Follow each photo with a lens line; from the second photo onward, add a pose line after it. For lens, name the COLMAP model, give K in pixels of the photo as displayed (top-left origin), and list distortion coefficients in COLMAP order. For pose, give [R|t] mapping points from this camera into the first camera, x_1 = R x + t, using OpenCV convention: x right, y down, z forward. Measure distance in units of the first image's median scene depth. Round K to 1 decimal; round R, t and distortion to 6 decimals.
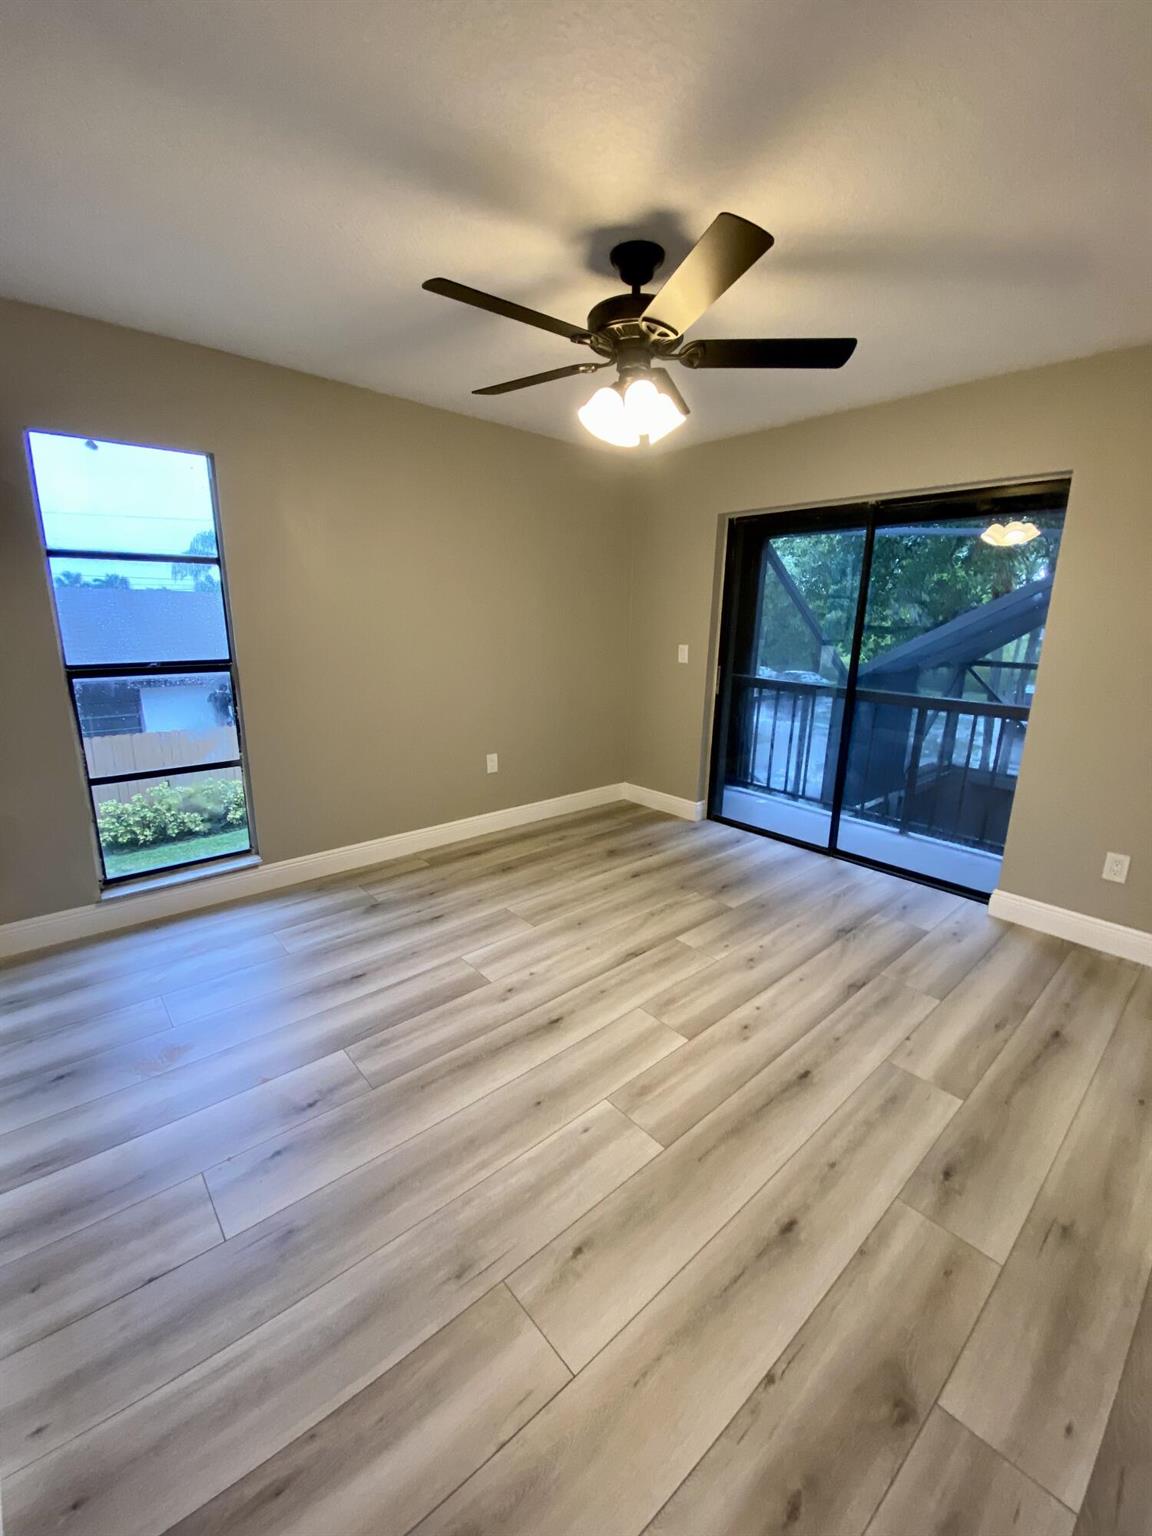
lens RADIAL K [[625.4, 0, 576.0], [0, 625.4, 768.0], [0, 0, 1]] dist [-0.000520, -0.000063]
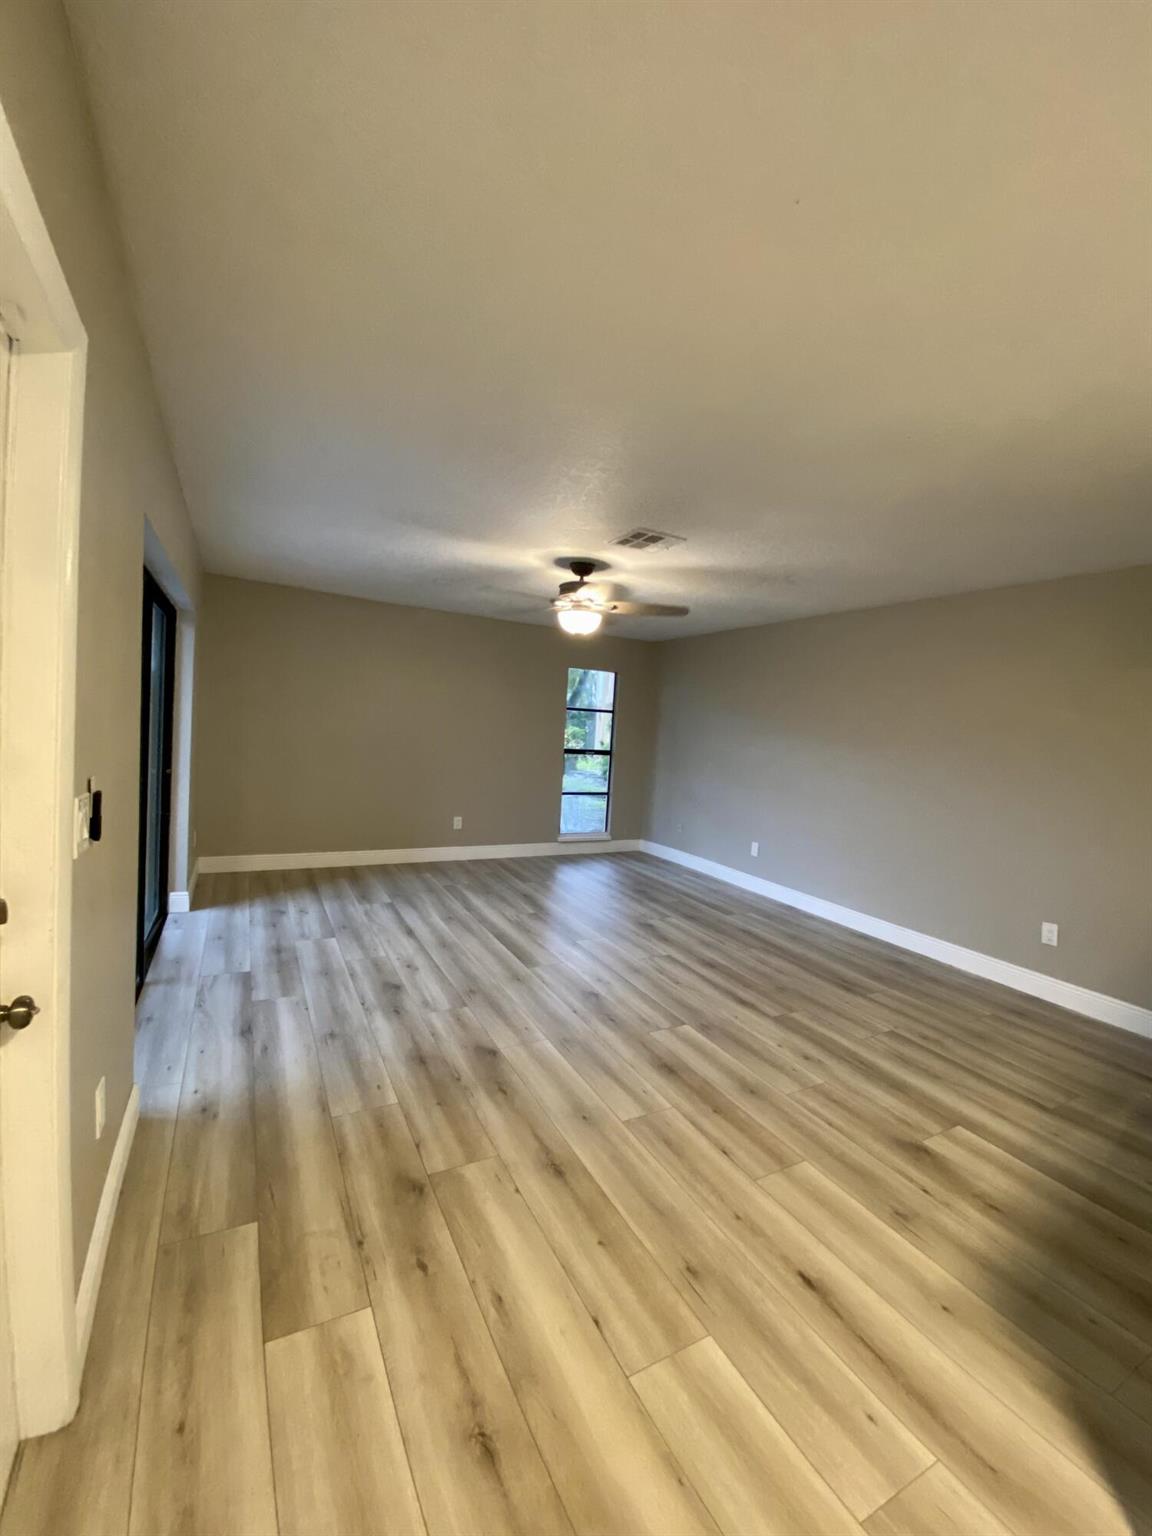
lens RADIAL K [[625.4, 0, 576.0], [0, 625.4, 768.0], [0, 0, 1]] dist [-0.000520, -0.000063]
pose [[-0.210502, 0.043042, -0.976646, 1.847485], [-0.293616, 0.950122, 0.105158, -0.320089], [0.932458, 0.308895, -0.187364, 1.335210]]
